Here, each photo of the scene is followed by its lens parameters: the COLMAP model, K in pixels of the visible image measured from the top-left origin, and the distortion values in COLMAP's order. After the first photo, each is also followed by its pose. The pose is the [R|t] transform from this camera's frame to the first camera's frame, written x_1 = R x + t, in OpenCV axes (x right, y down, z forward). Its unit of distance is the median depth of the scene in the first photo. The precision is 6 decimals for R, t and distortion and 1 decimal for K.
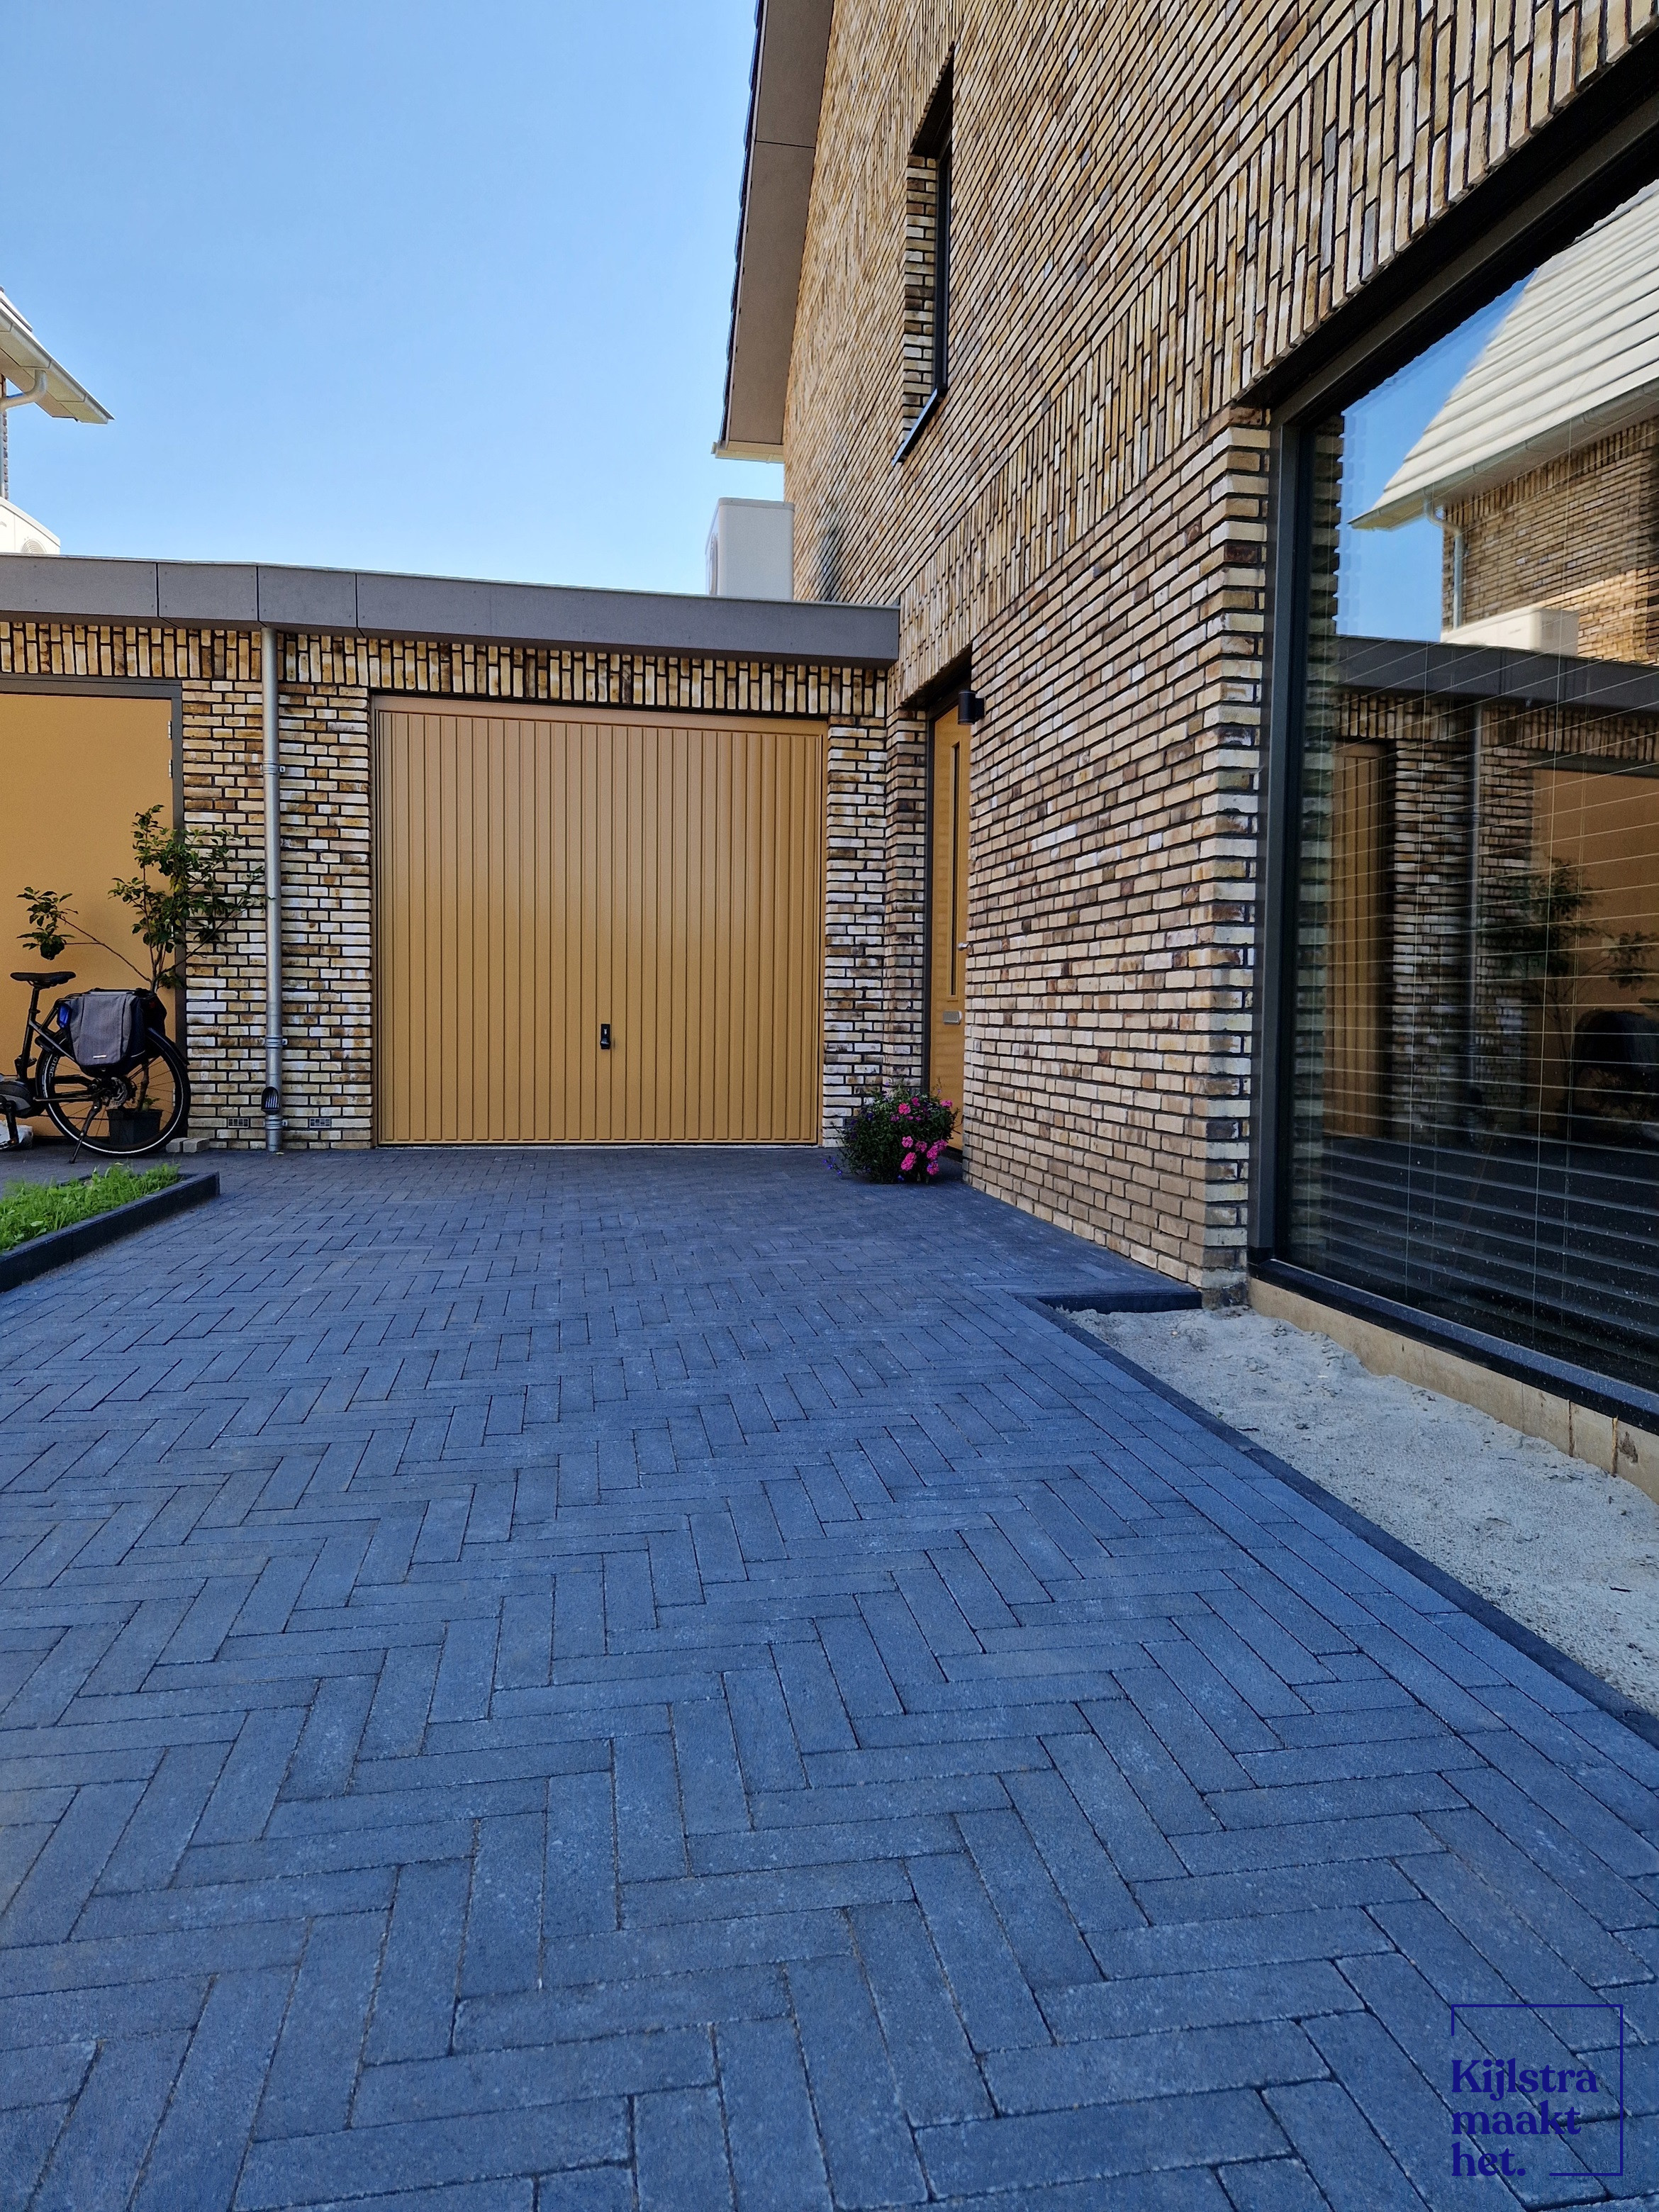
lens RADIAL K [[1481.9, 0, 826.4], [0, 1481.9, 1107.7], [0, 0, 1]] dist [0.040010, -0.021606]
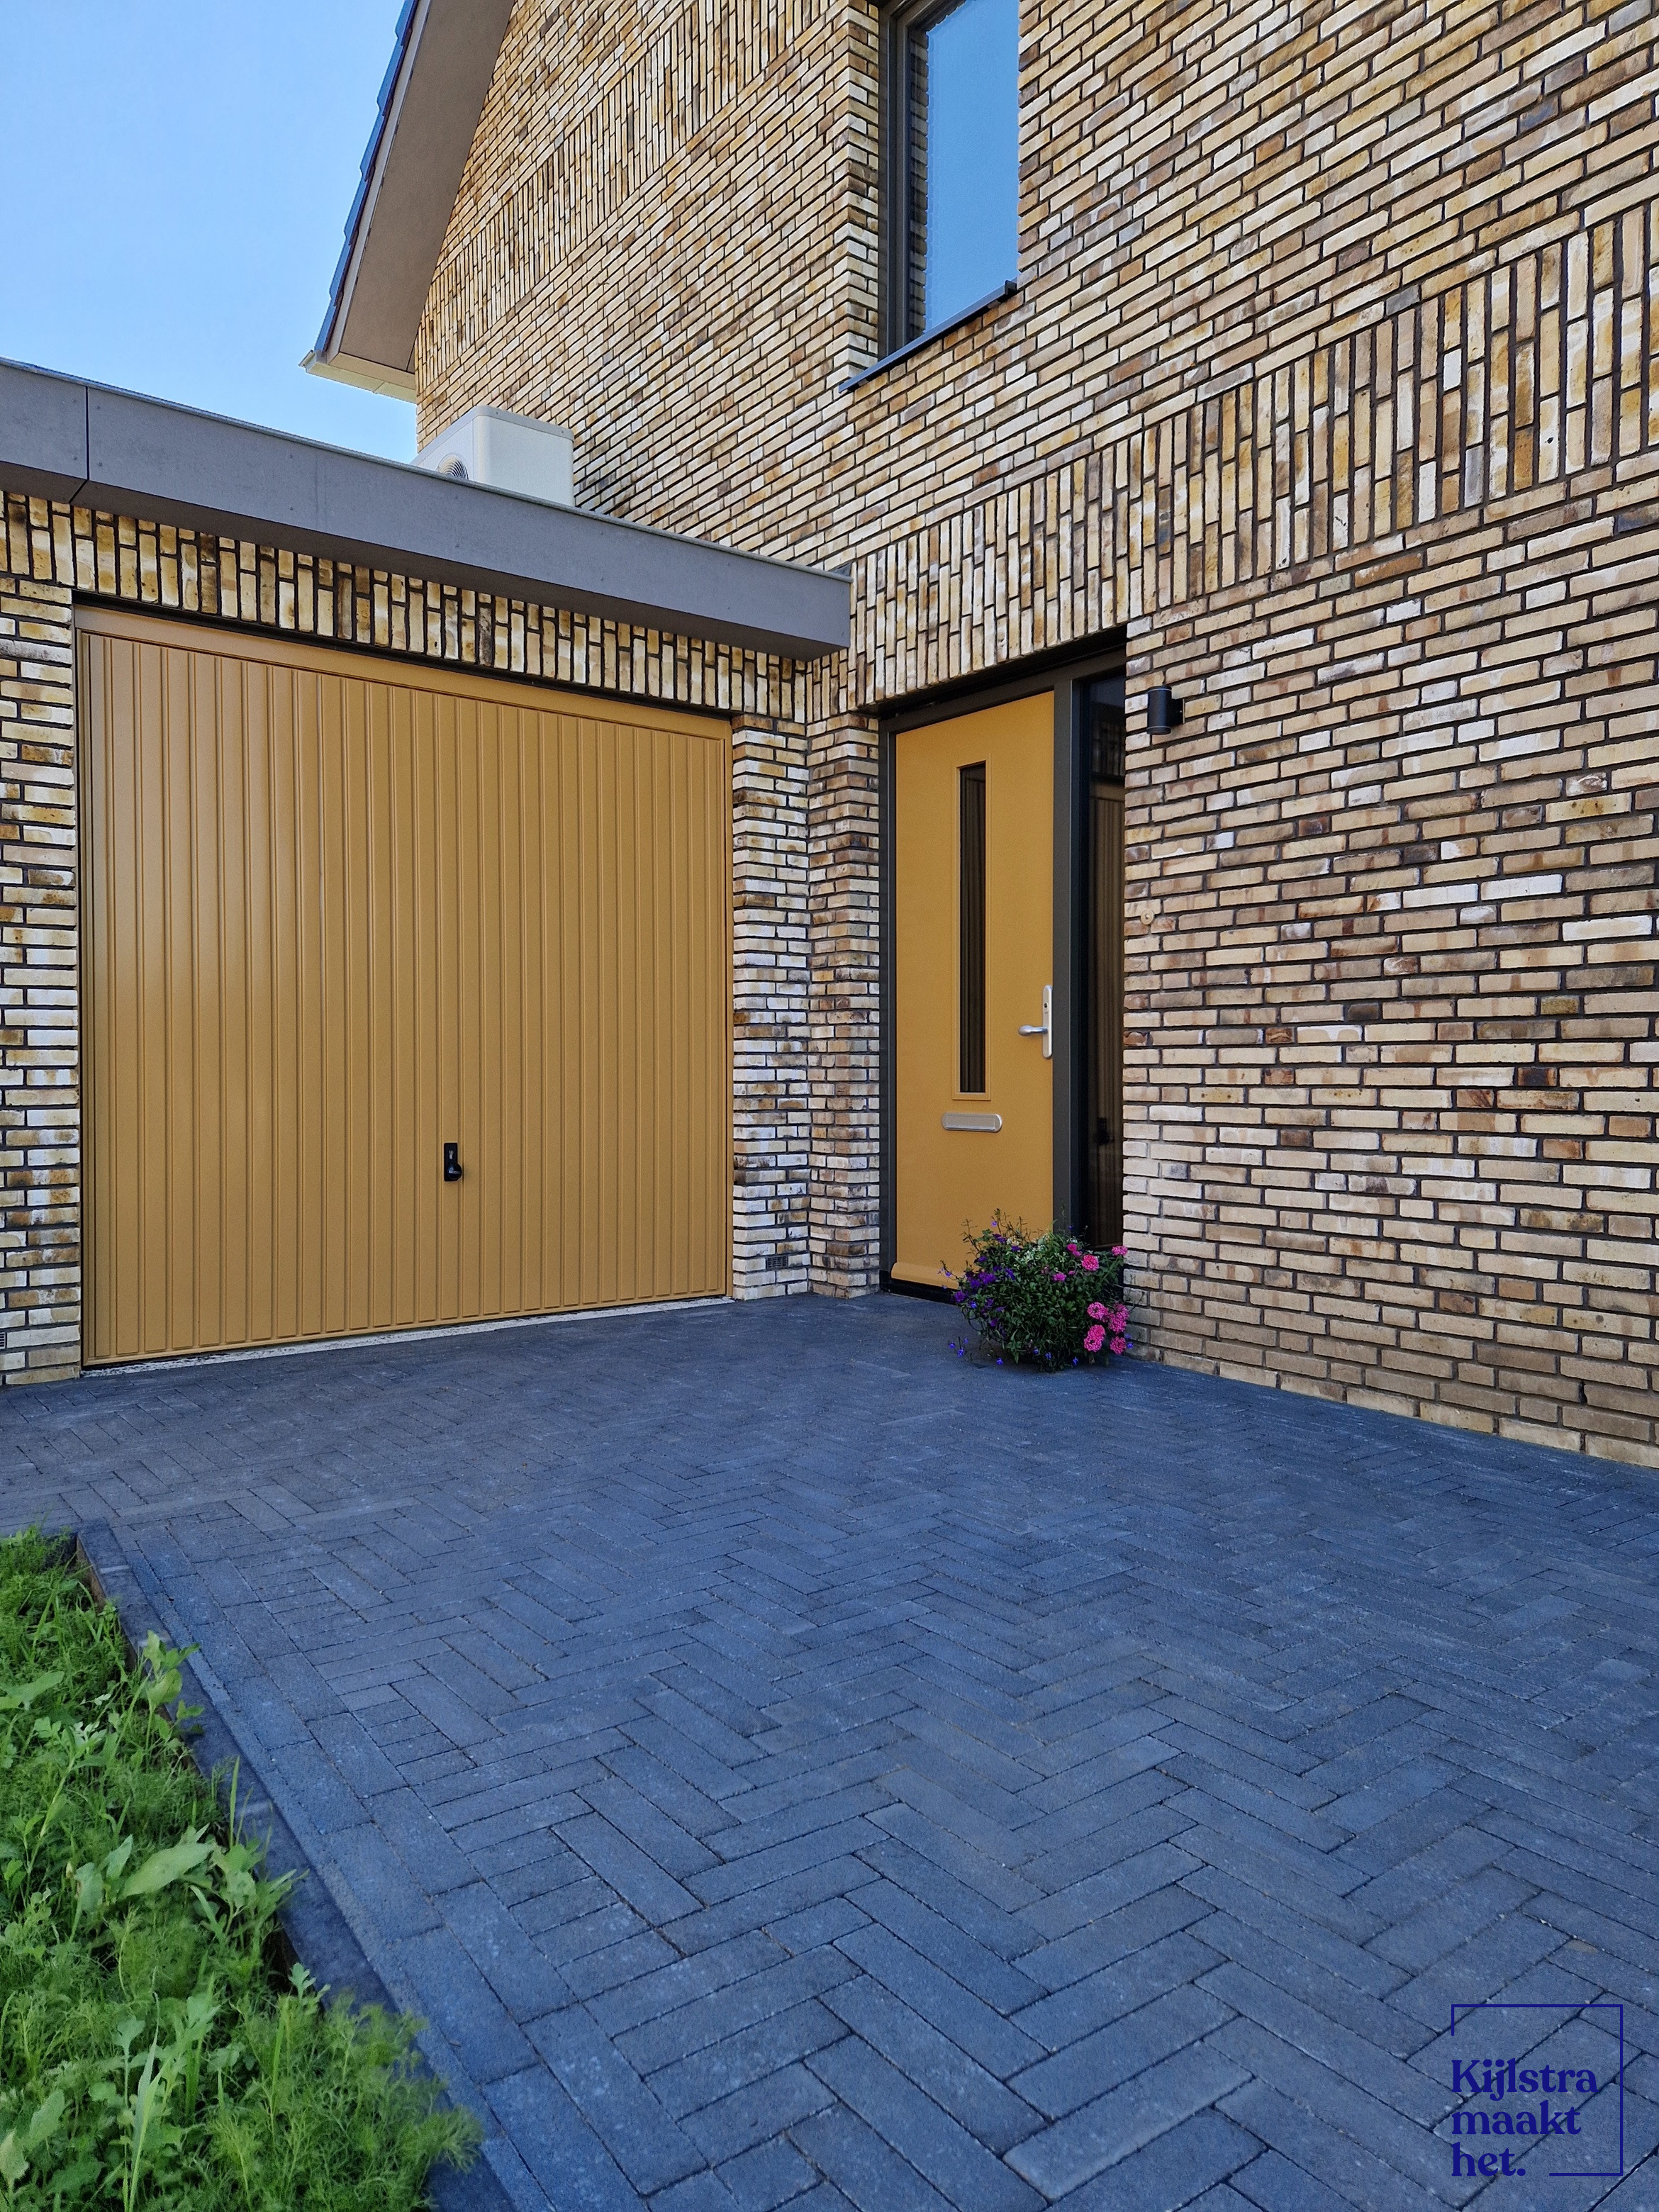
lens RADIAL K [[1481.9, 0, 838.7], [0, 1481.9, 1106.1], [0, 0, 1]] dist [0.040010, -0.021606]
pose [[0.890106, -0.026047, 0.455008, -0.302742], [0.042761, 0.998734, -0.026477, -0.049116], [-0.453743, 0.043024, 0.890094, 0.338278]]
